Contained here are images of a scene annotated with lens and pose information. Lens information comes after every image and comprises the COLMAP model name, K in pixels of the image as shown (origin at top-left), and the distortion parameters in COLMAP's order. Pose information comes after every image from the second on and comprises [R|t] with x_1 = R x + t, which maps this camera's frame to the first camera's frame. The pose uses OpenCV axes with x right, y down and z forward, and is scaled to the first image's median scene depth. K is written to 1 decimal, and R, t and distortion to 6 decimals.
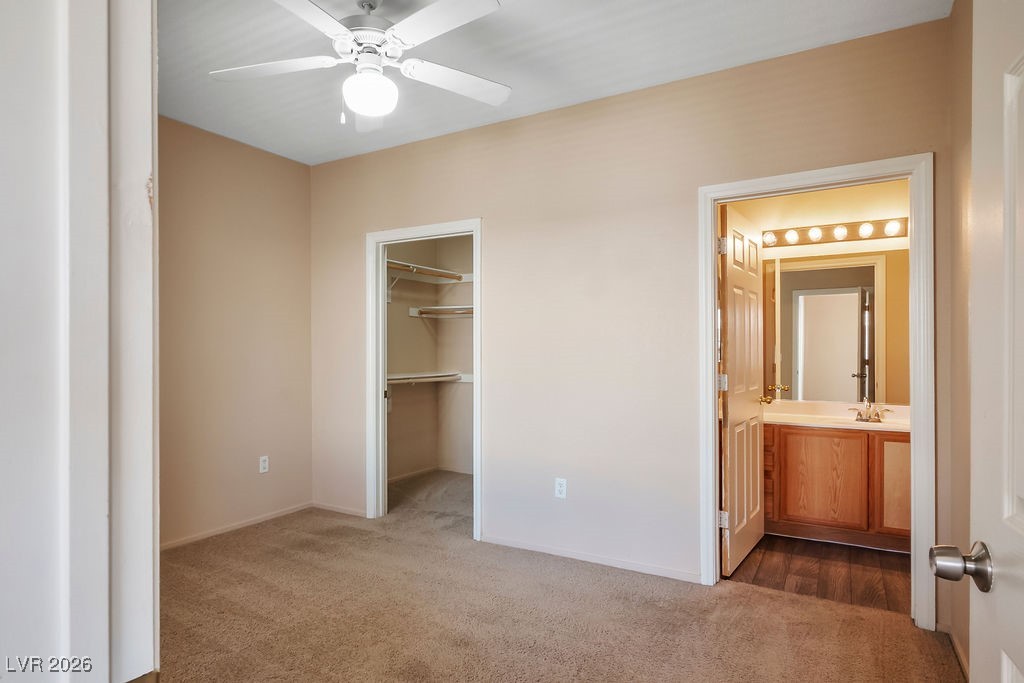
lens RADIAL K [[582.2, 0, 510.4], [0, 582.2, 344.8], [0, 0, 1]] dist [0.003786, 0.000772]
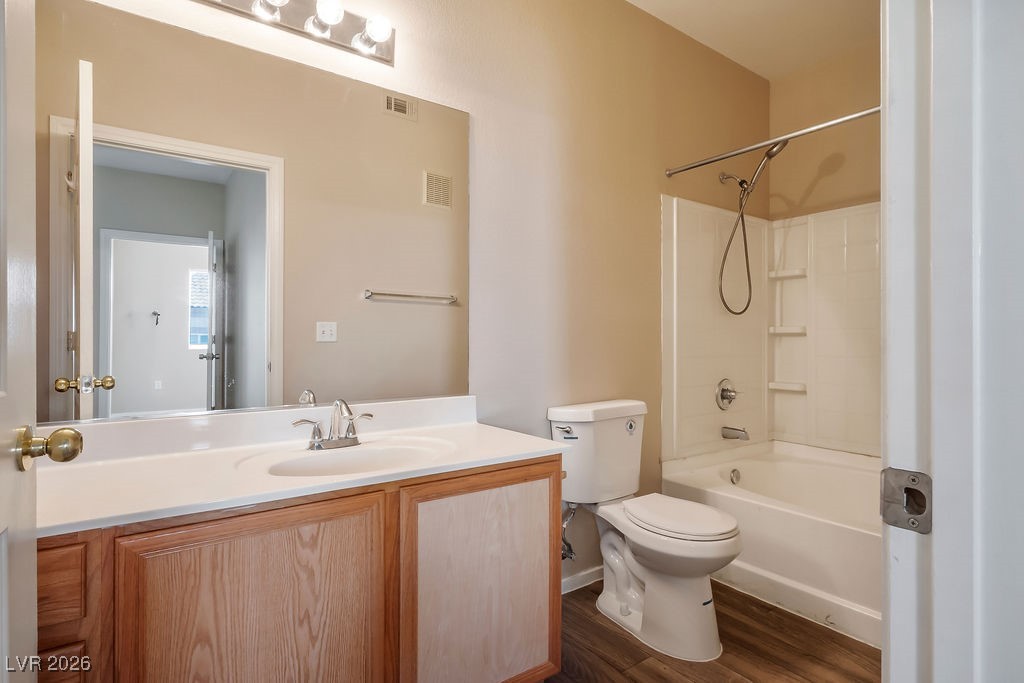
lens RADIAL K [[511.2, 0, 507.1], [0, 511.2, 341.4], [0, 0, 1]] dist [-0.002606, 0.001303]
pose [[0.413050, 0.000072, 0.910709, 0.332243], [-0.009012, 0.999951, 0.004009, 0.051985], [-0.910664, -0.009863, 0.413030, 0.759552]]
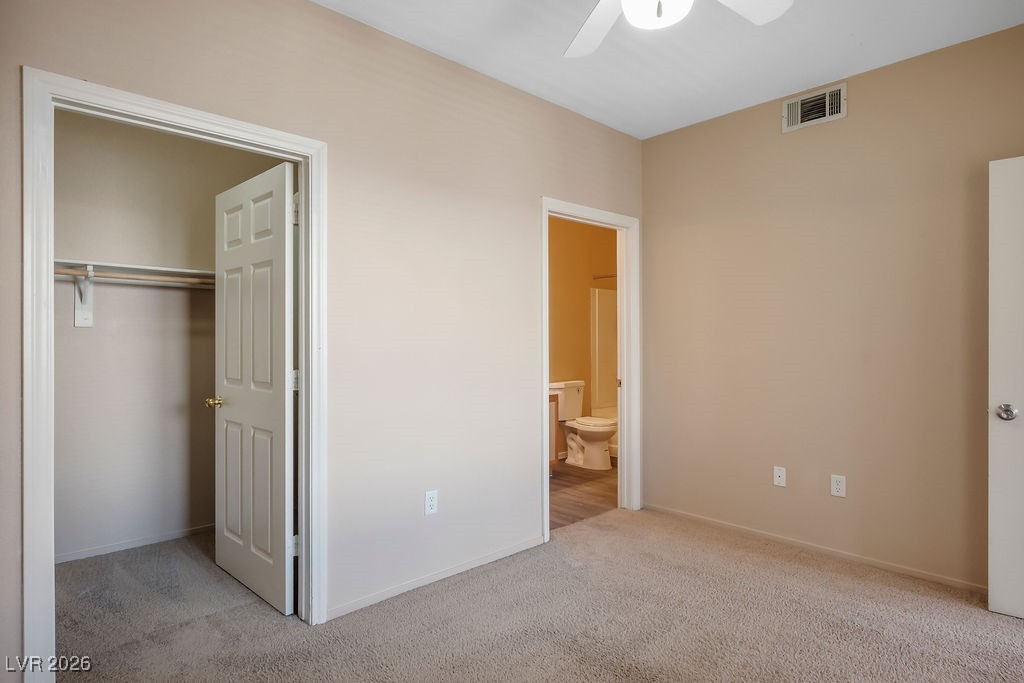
lens RADIAL K [[582.2, 0, 511.9], [0, 582.2, 343.4], [0, 0, 1]] dist [0.003786, 0.000772]
pose [[0.267976, -0.008174, 0.963391, -0.654337], [-0.009388, 0.999894, 0.011095, 0.003869], [-0.963380, -0.012017, 0.267871, 0.621644]]
